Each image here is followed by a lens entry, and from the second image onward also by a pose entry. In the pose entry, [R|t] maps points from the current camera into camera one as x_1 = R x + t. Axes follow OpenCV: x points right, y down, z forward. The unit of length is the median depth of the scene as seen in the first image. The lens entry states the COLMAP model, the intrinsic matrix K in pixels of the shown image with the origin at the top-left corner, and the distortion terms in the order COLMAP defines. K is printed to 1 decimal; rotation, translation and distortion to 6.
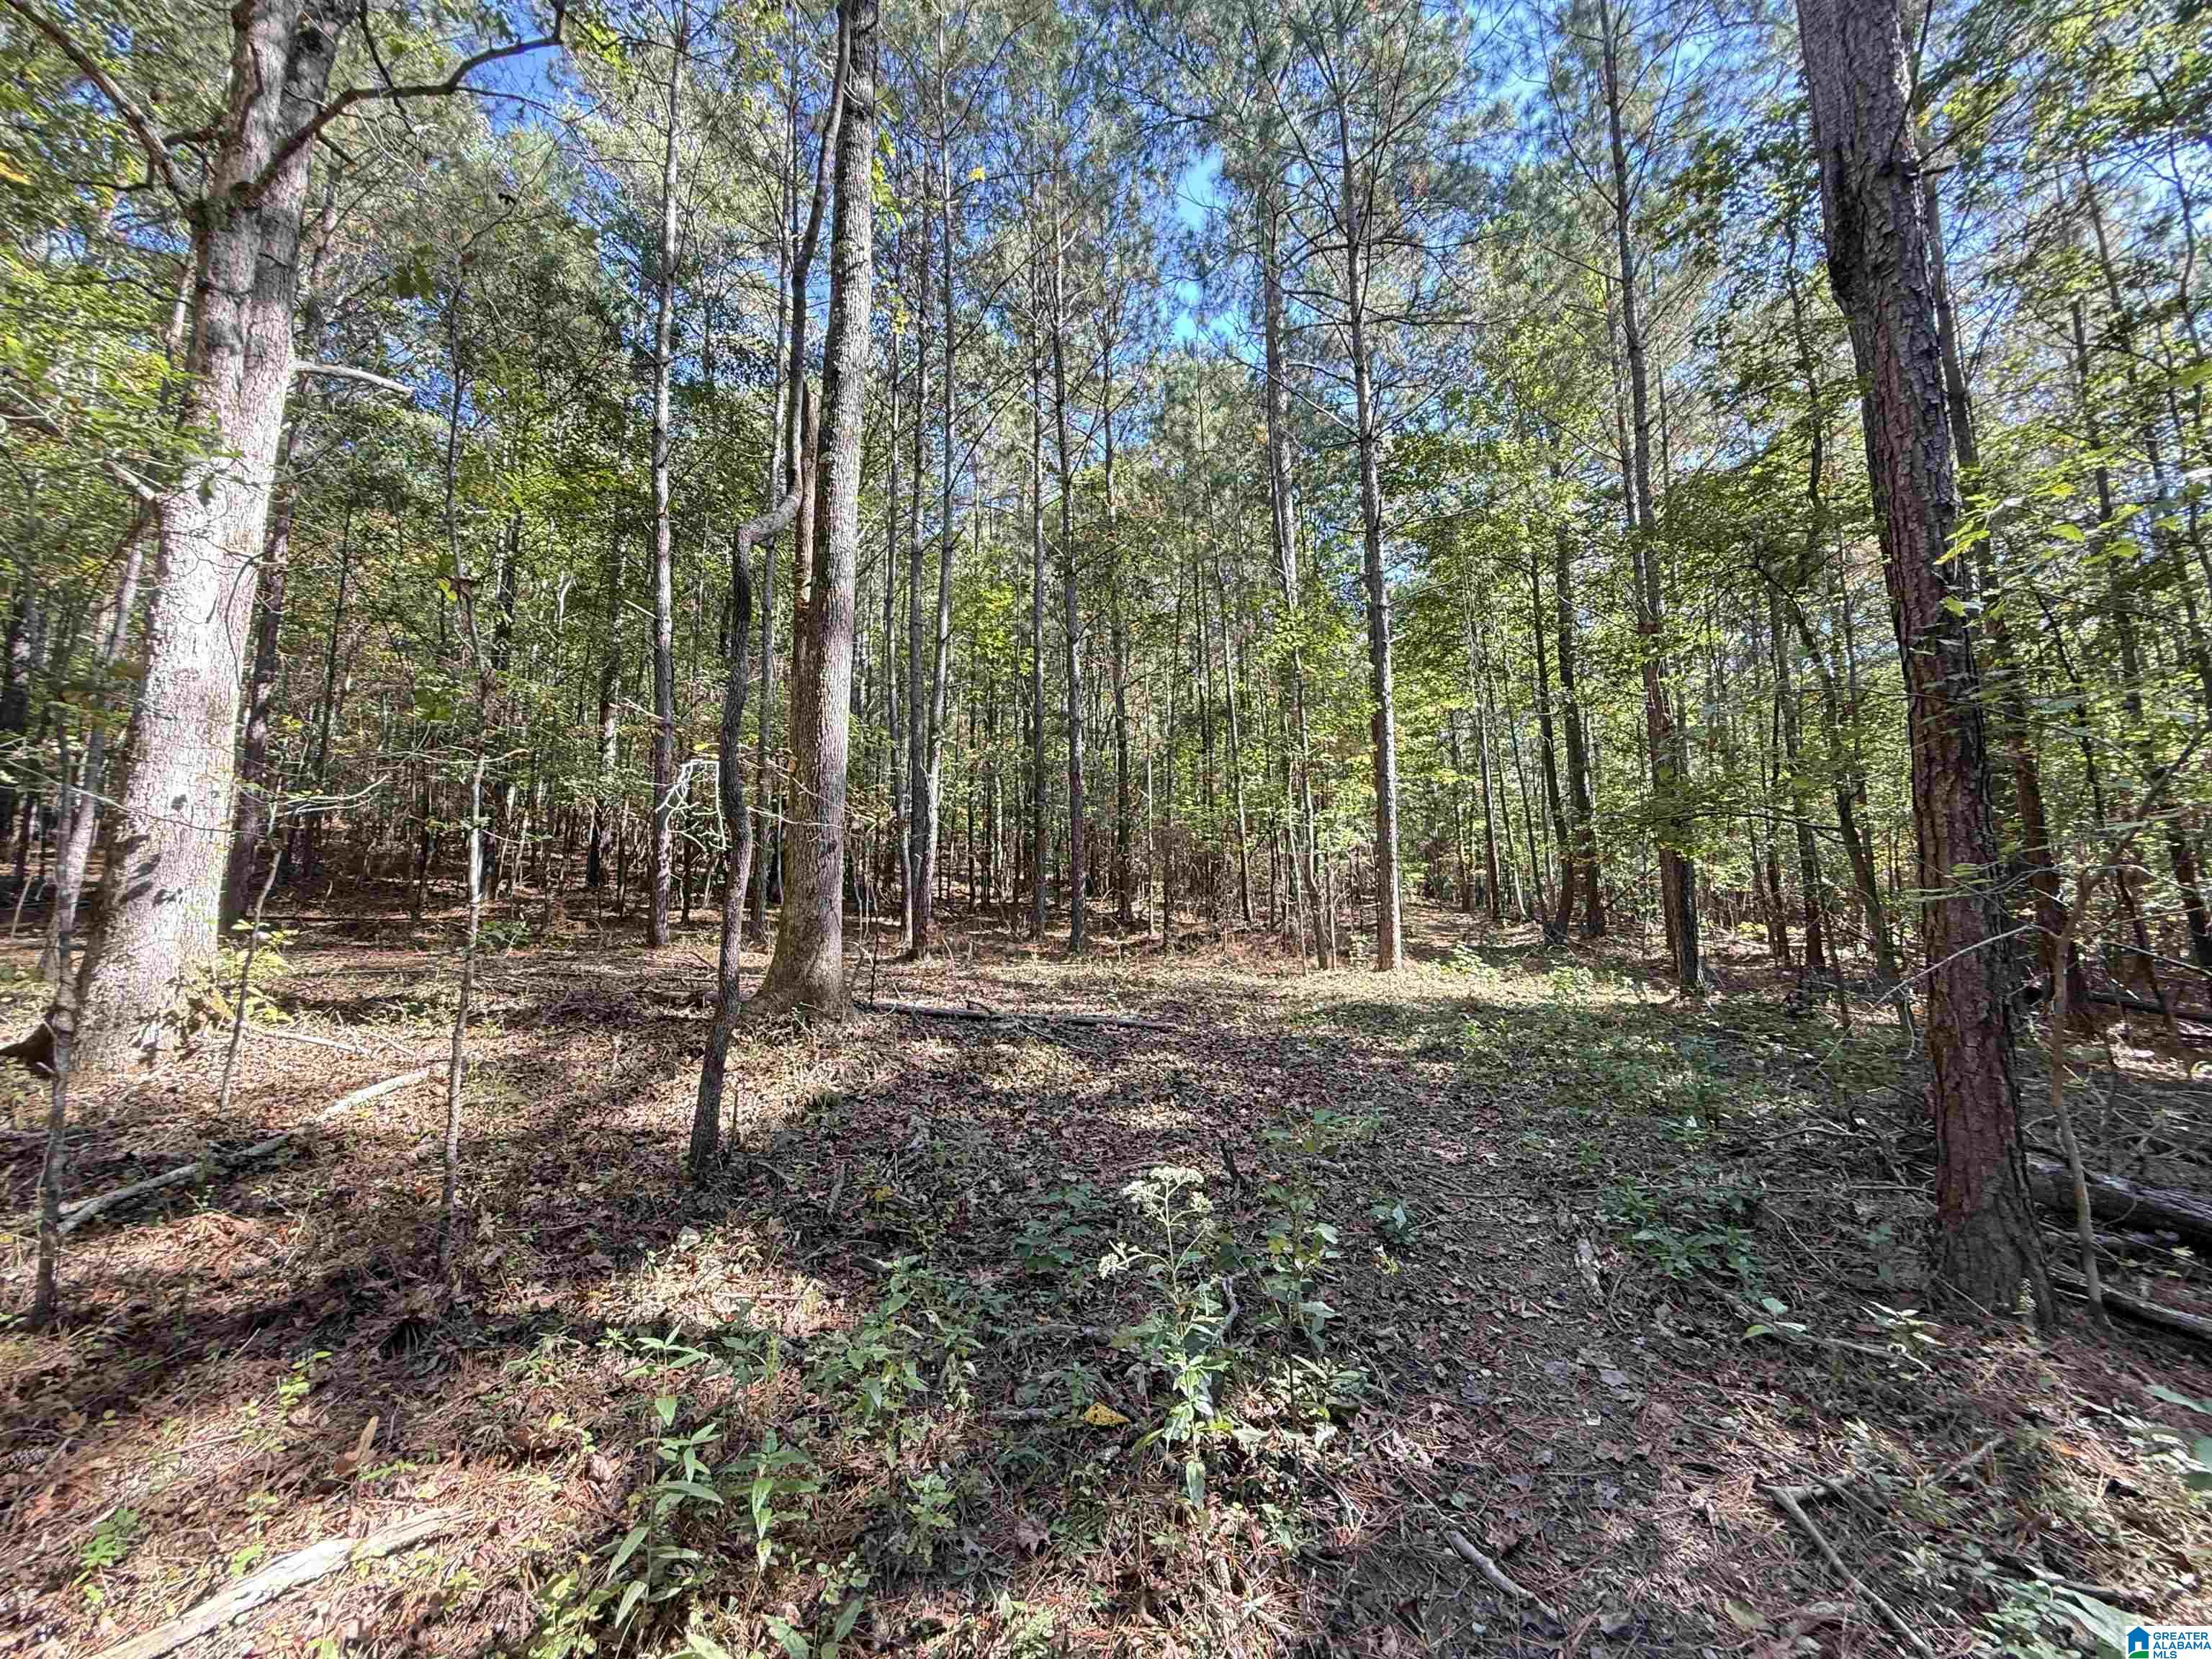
lens RADIAL K [[889.1, 0, 1104.4], [0, 889.1, 826.0], [0, 0, 1]] dist [0.000212, 0.000013]
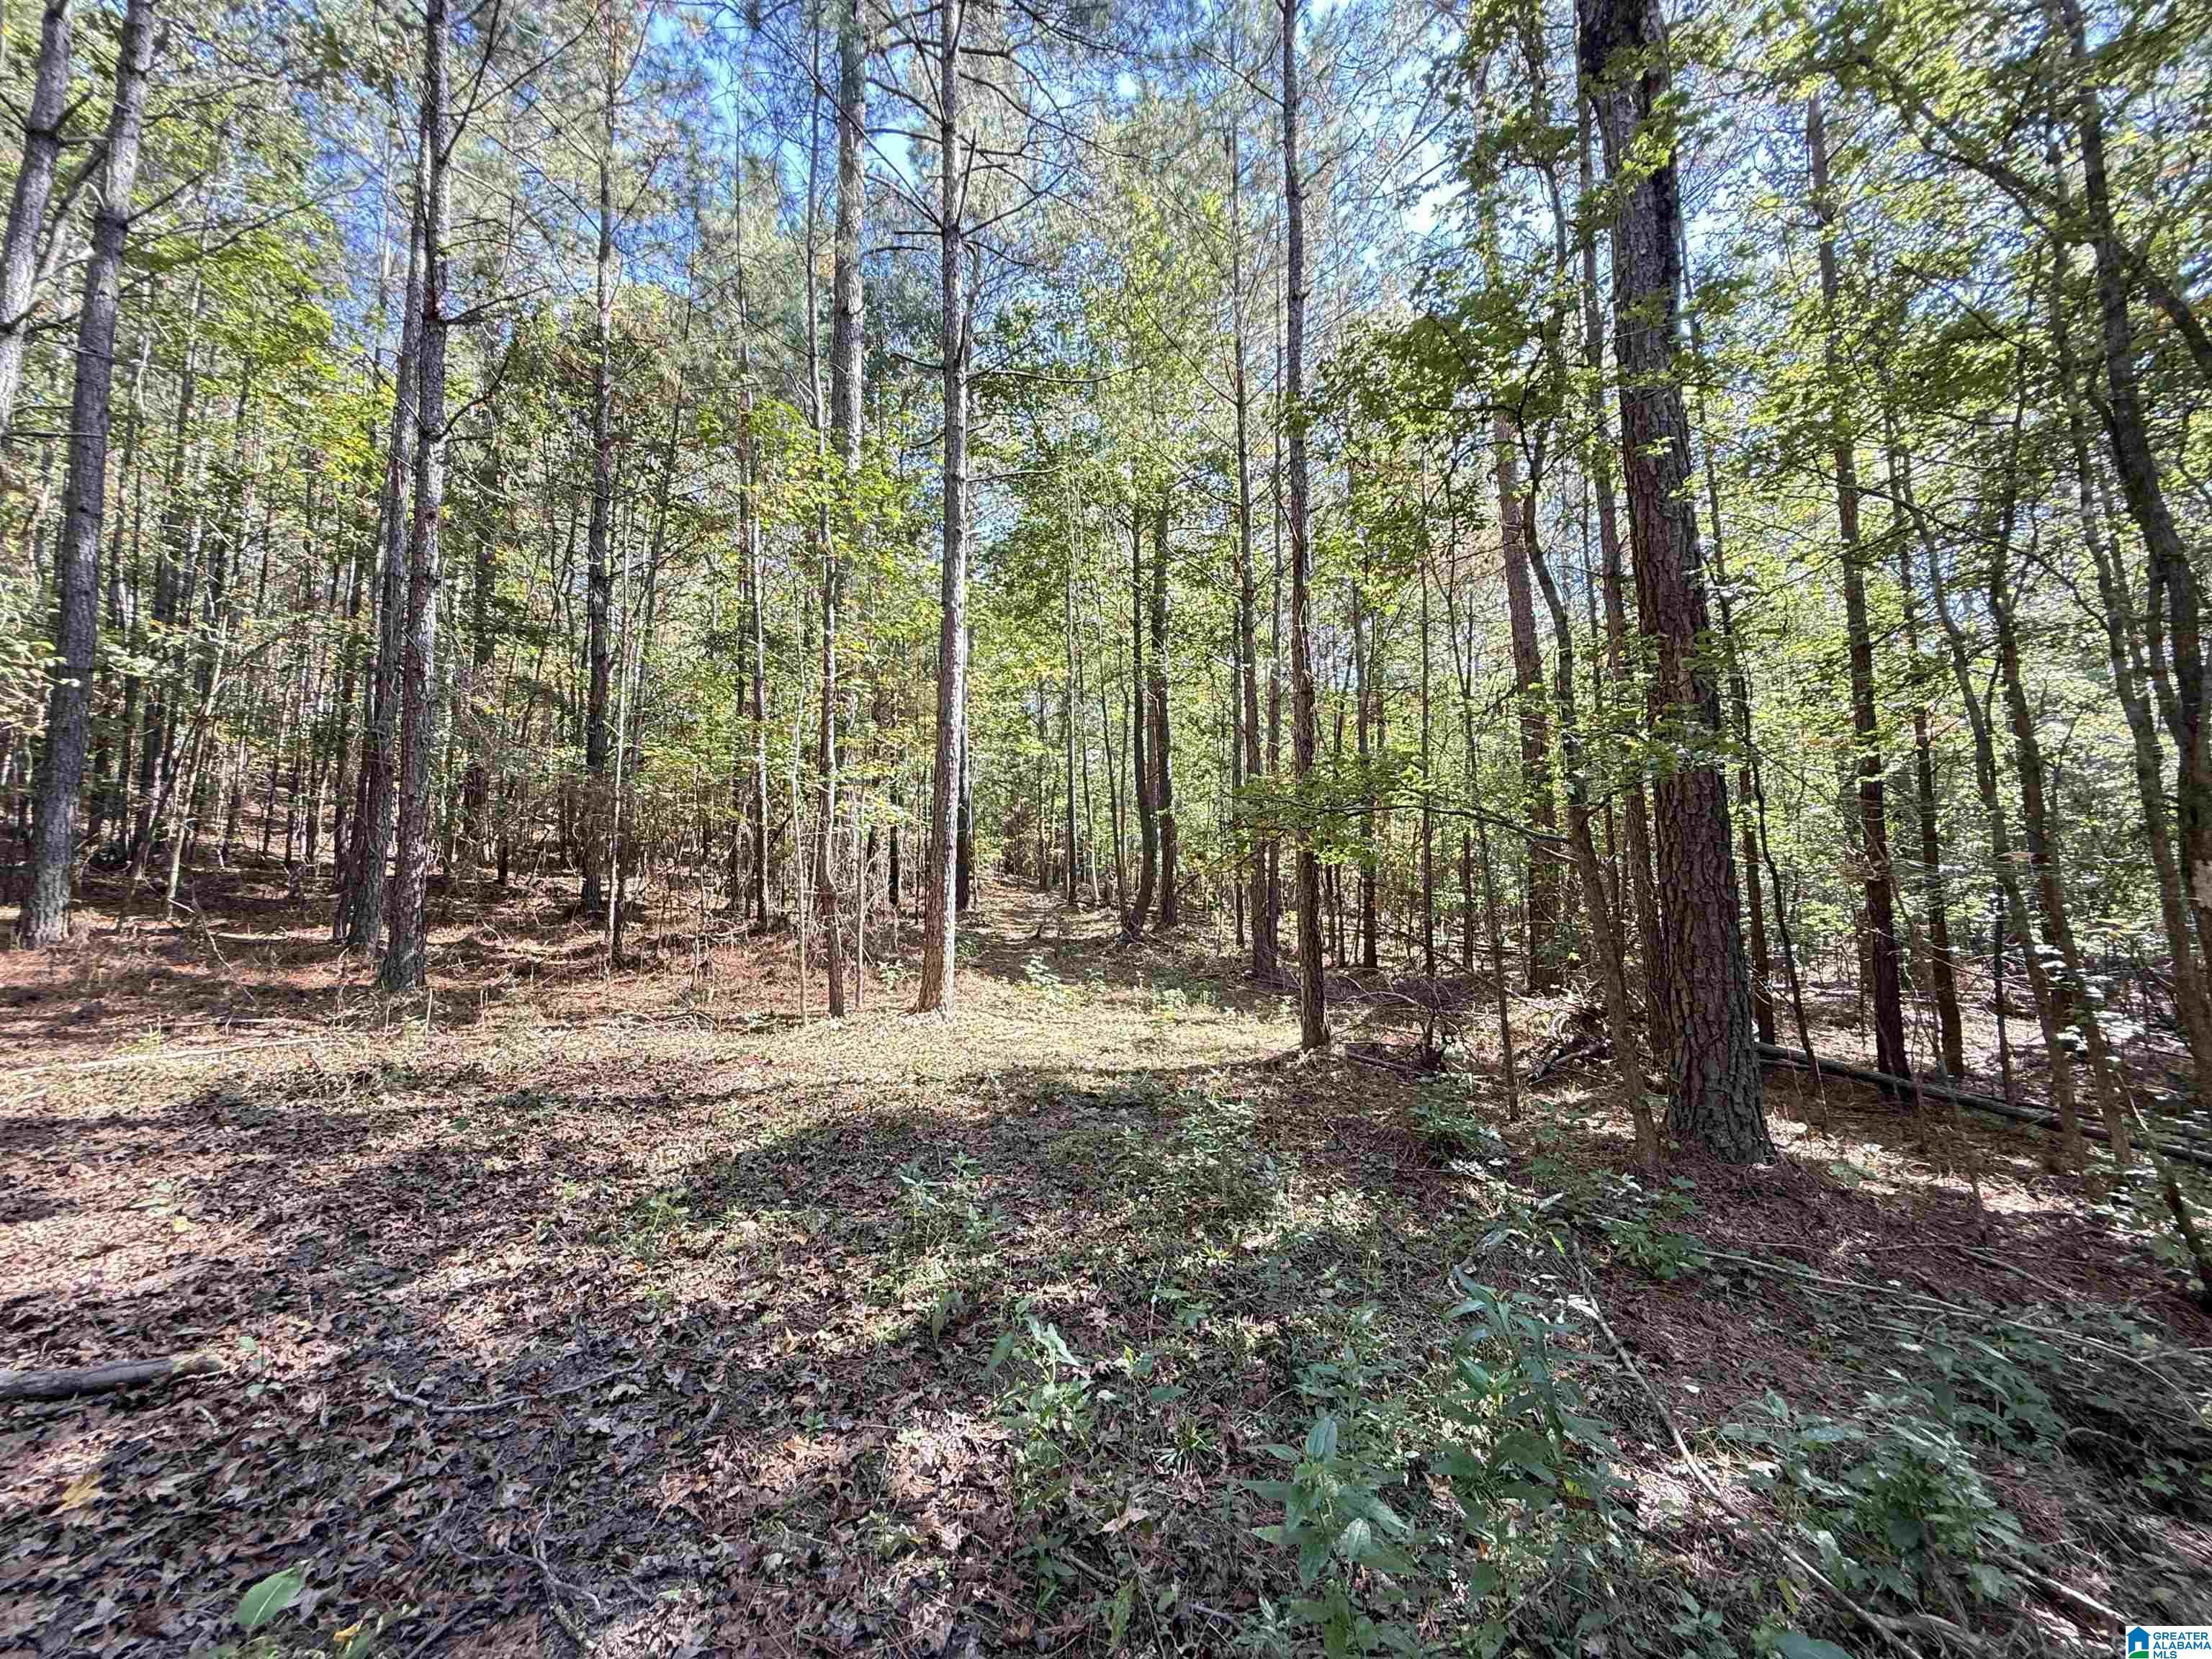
lens RADIAL K [[889.1, 0, 1105.3], [0, 889.1, 821.2], [0, 0, 1]] dist [0.000212, 0.000013]
pose [[0.898126, 0.047115, 0.437207, 0.062730], [-0.060870, 0.997992, 0.017493, -0.001351], [-0.435505, -0.042324, 0.899191, 0.157651]]
